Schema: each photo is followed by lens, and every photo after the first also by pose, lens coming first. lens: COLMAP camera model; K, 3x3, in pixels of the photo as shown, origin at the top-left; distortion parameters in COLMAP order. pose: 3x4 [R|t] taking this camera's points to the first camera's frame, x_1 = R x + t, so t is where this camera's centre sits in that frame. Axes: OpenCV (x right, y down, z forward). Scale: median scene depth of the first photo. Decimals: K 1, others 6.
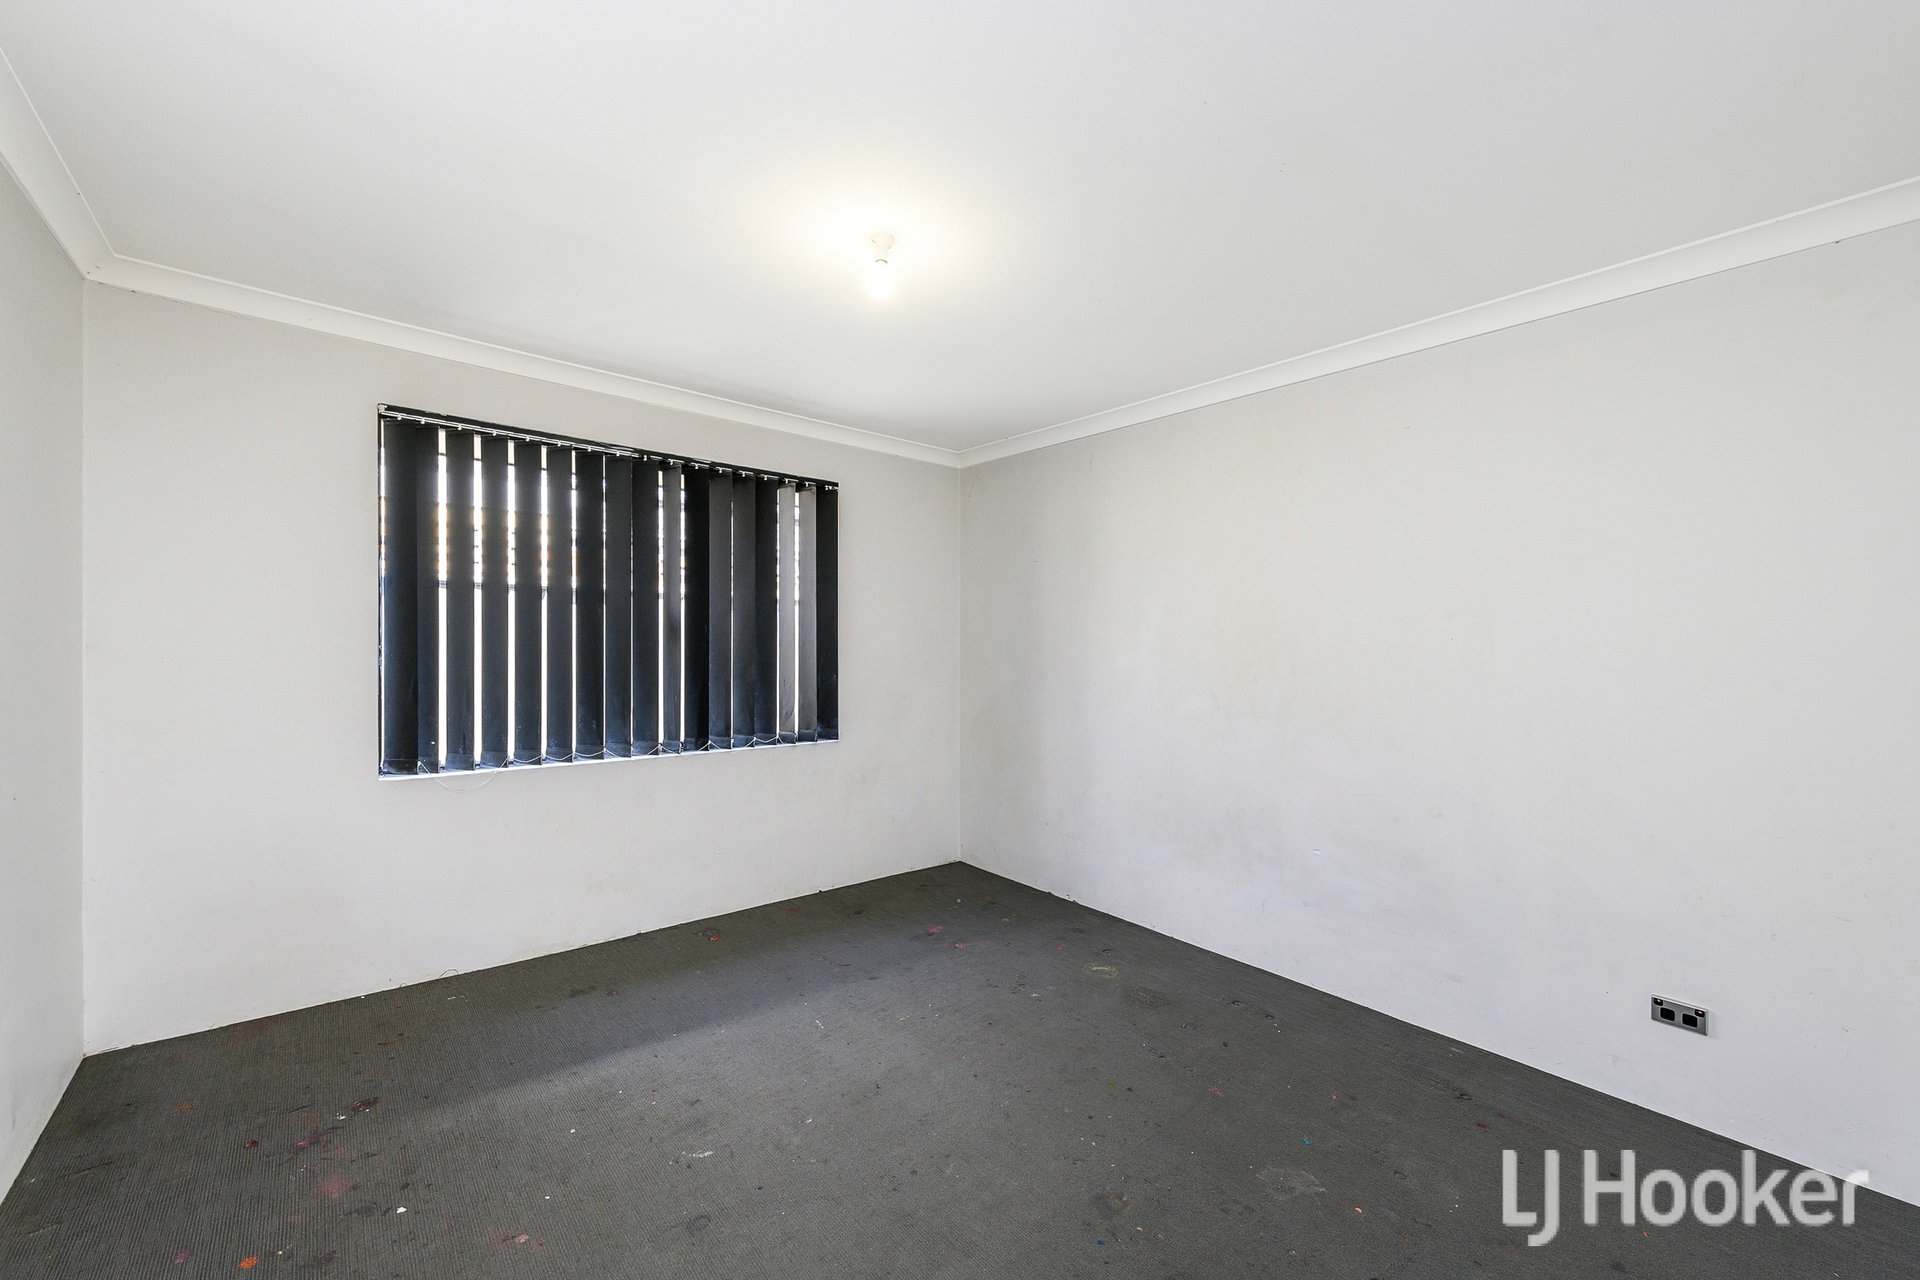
lens RADIAL K [[761.1, 0, 961.8], [0, 761.1, 645.5], [0, 0, 1]] dist [0.014018, -0.002776]
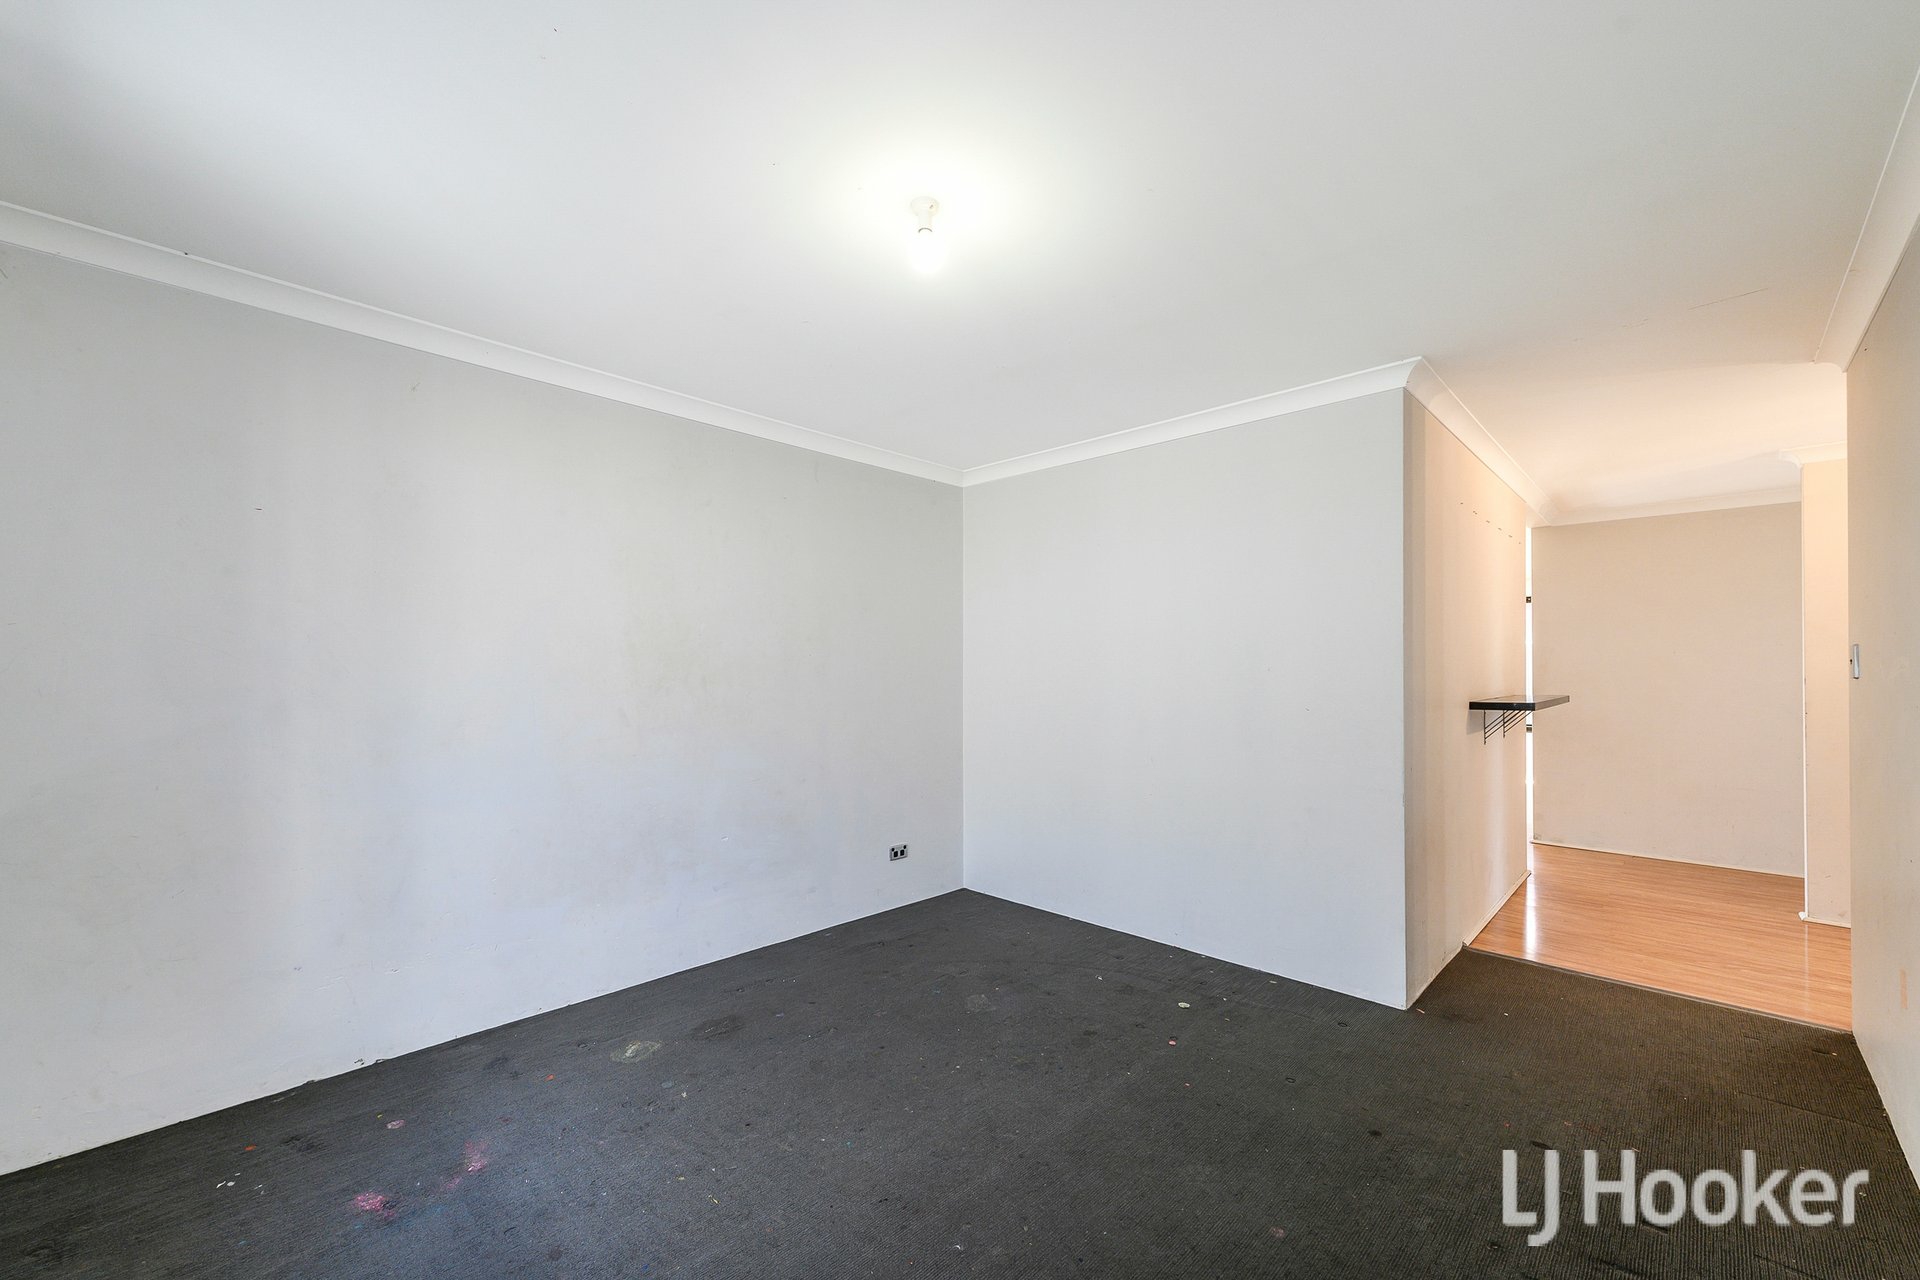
lens RADIAL K [[761.1, 0, 961.9], [0, 761.1, 651.2], [0, 0, 1]] dist [0.014018, -0.002776]
pose [[-0.108133, 0.010654, 0.994079, -0.862006], [-0.001327, 0.999940, -0.010862, -0.000632], [-0.994136, -0.002494, -0.108112, 0.926415]]
